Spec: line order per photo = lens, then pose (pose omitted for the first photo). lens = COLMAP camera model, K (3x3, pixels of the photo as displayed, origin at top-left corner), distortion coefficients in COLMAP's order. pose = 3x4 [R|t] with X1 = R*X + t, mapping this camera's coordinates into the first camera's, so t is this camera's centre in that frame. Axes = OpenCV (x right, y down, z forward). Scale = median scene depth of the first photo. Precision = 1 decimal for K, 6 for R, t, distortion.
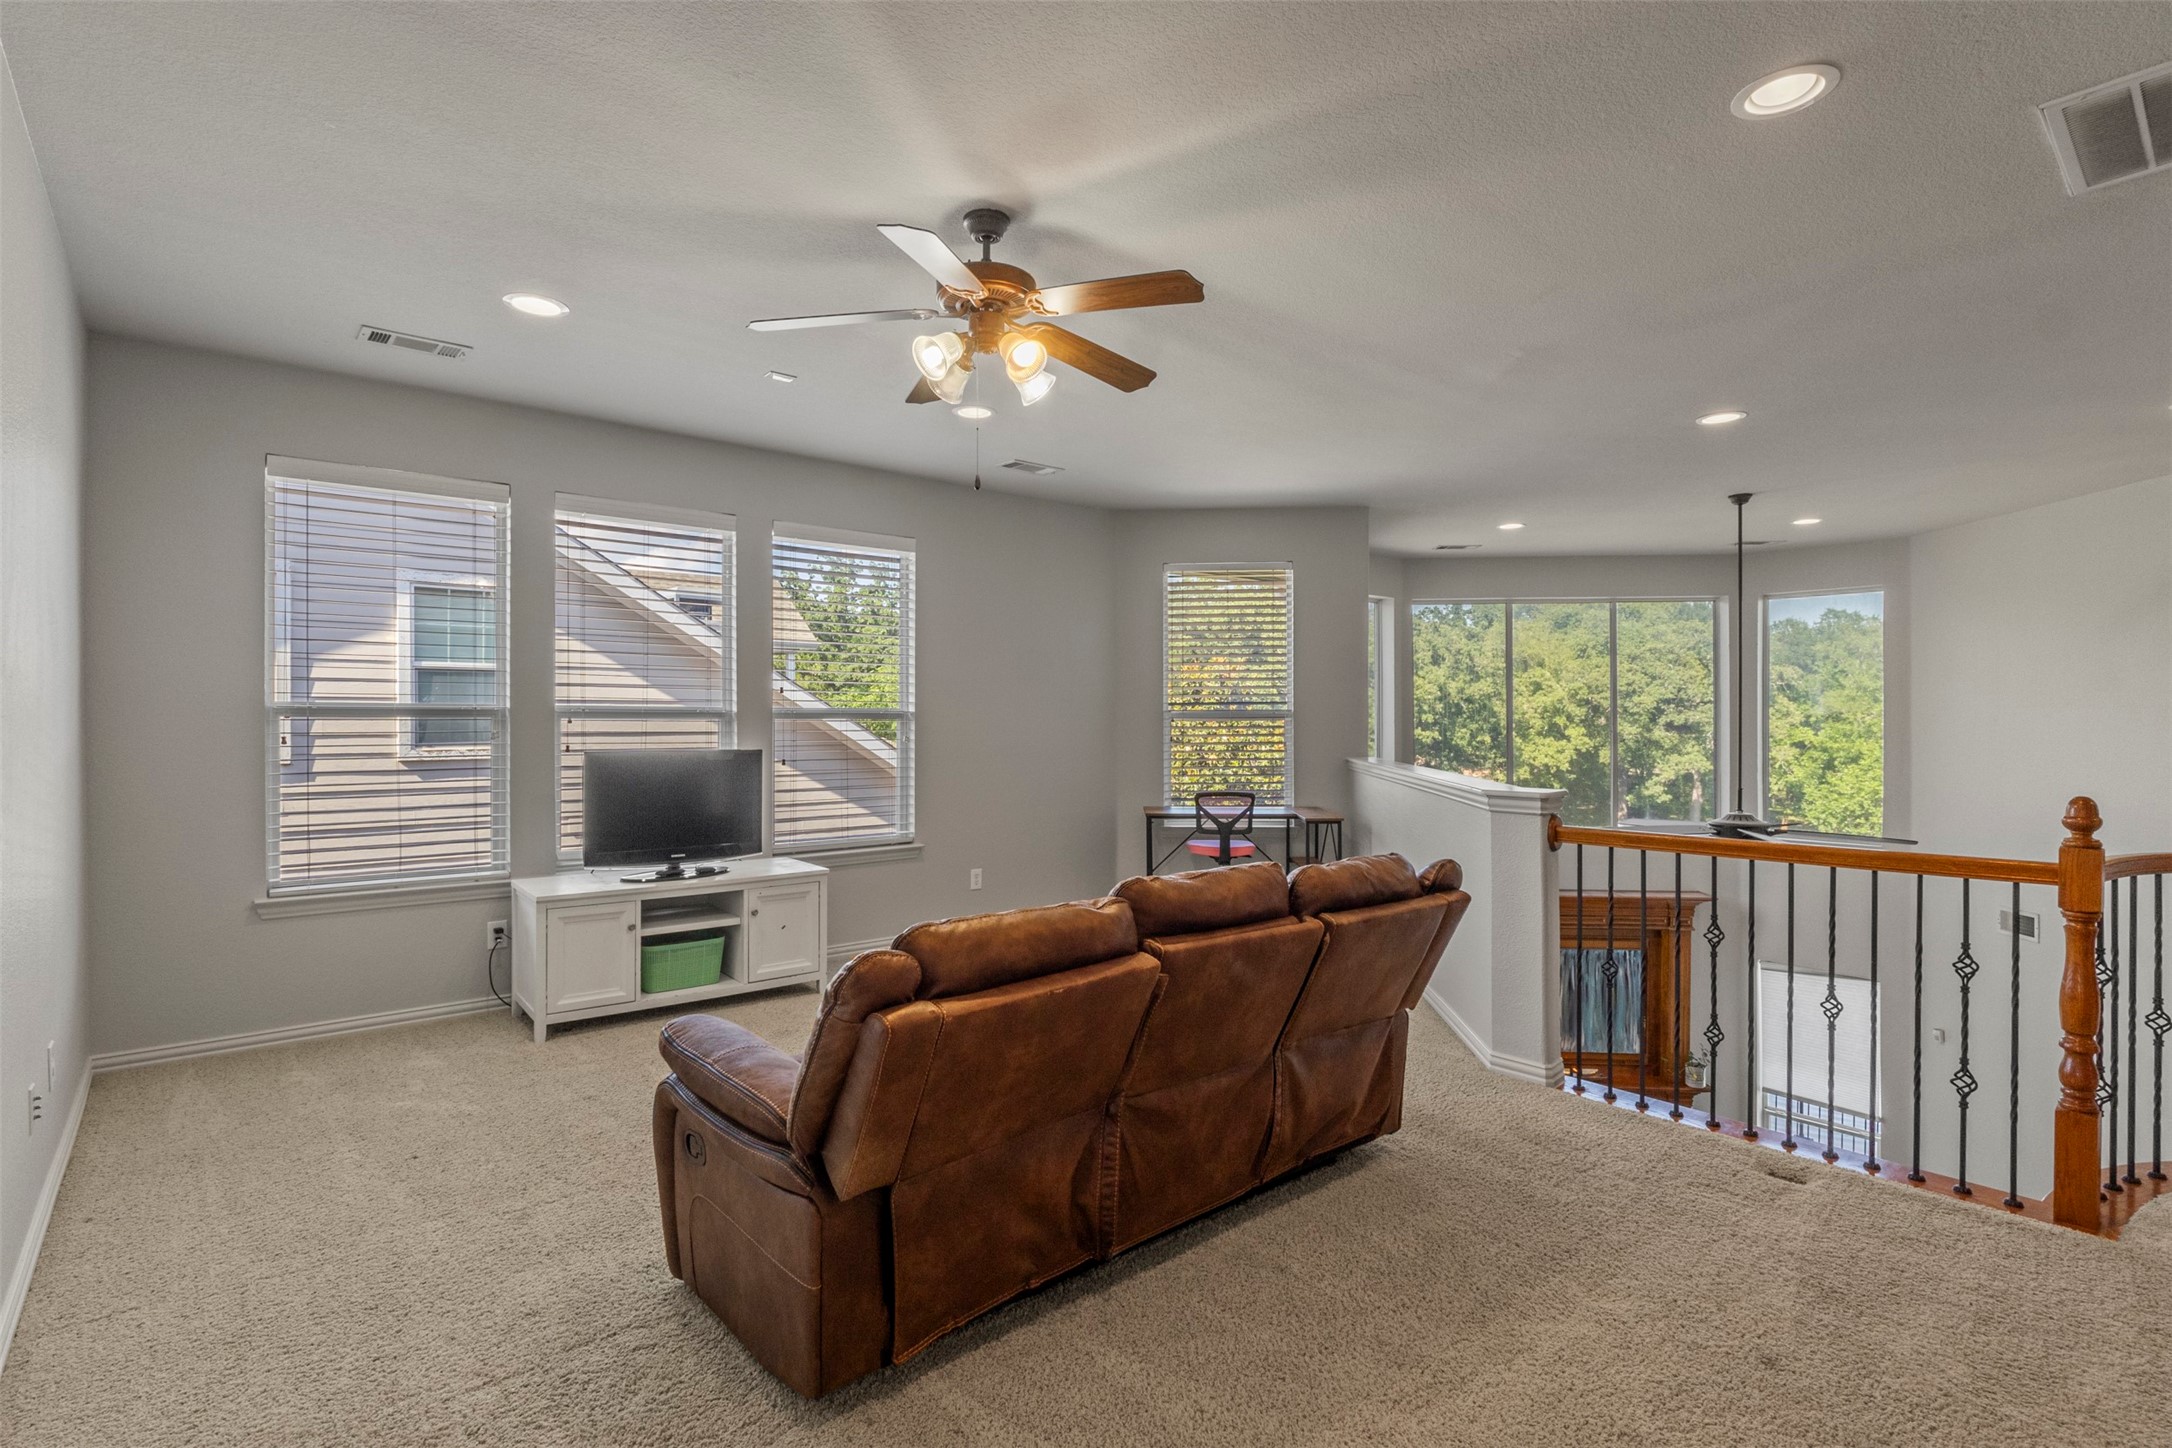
lens RADIAL K [[1035.0, 0, 1076.3], [0, 1035.0, 718.5], [0, 0, 1]] dist [-0.008797, 0.001771]
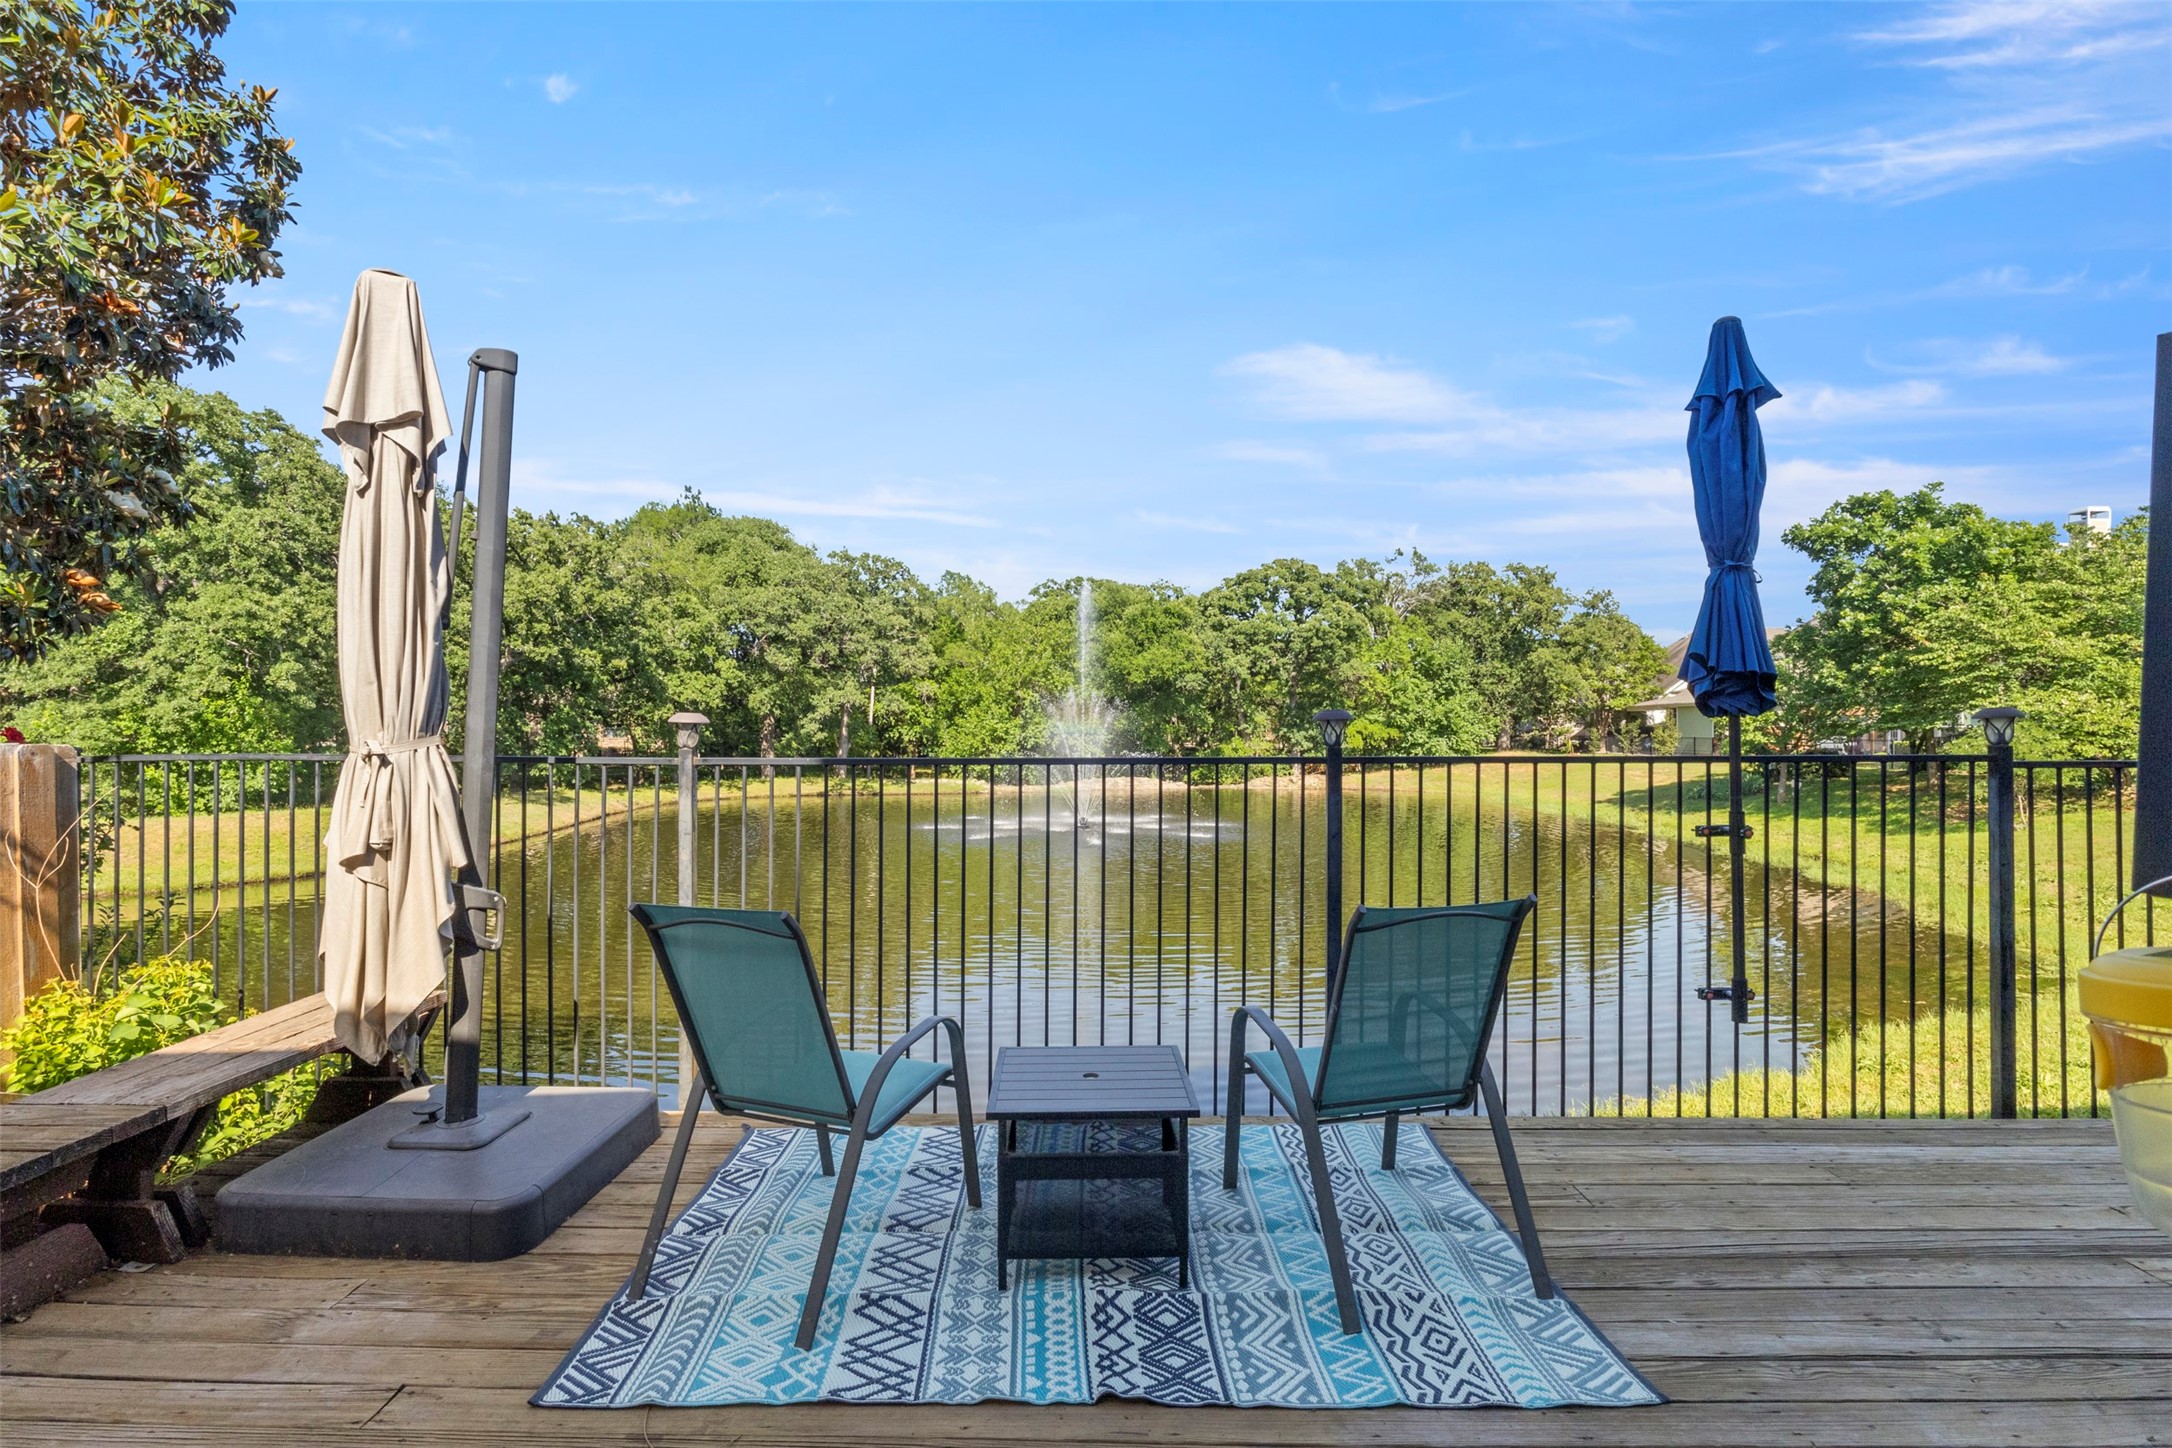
lens RADIAL K [[1035.0, 0, 1070.2], [0, 1035.0, 728.1], [0, 0, 1]] dist [-0.008797, 0.001771]
pose [[0.702409, -0.003131, 0.711767, 0.072267], [0.004233, 0.999991, 0.000221, 0.068092], [-0.711761, 0.002858, 0.702416, 0.194053]]
